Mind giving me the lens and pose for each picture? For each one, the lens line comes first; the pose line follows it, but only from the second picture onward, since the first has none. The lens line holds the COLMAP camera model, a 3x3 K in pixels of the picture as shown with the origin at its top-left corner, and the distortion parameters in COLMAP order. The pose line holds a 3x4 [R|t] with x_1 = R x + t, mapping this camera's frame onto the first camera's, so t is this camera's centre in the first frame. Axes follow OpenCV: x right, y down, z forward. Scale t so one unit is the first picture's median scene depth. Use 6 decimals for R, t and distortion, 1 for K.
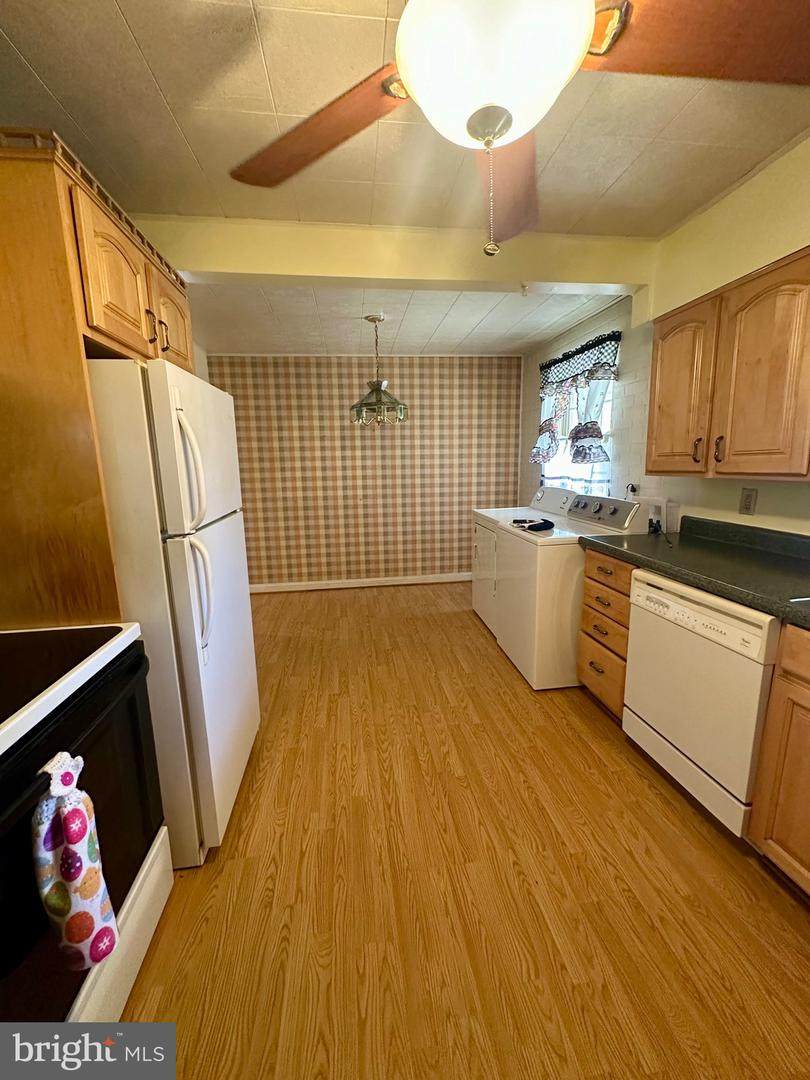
lens RADIAL K [[429.2, 0, 409.7], [0, 429.2, 540.1], [0, 0, 1]] dist [-0.003440, -0.000114]
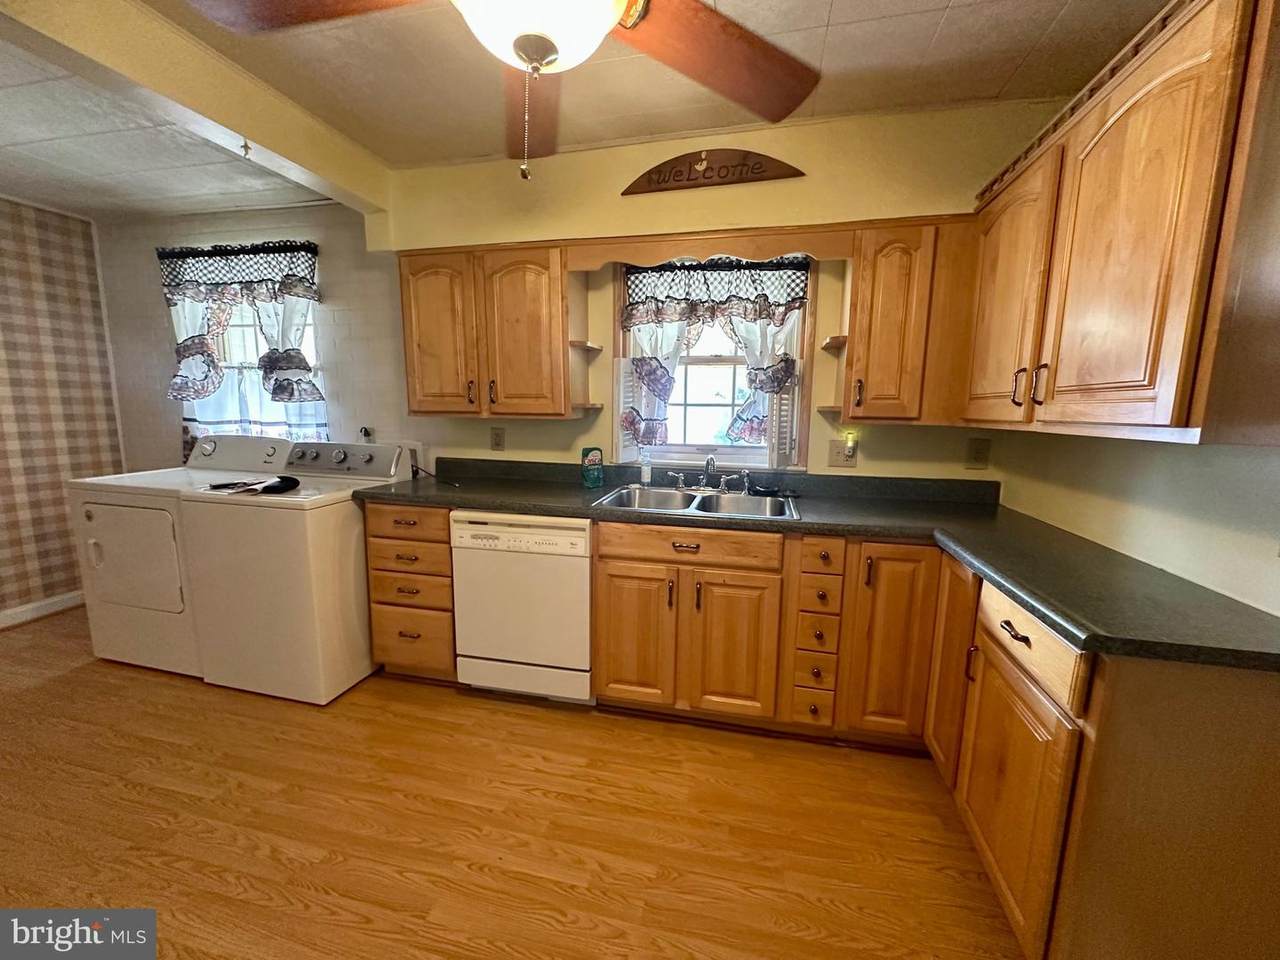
lens RADIAL K [[507.7, 0, 636.6], [0, 507.7, 478.9], [0, 0, 1]] dist [-0.000311, -0.000201]
pose [[0.363011, -0.108570, 0.925438, -0.279959], [0.145026, 0.987668, 0.058983, -0.008882], [-0.920430, 0.112802, 0.374280, 0.133892]]
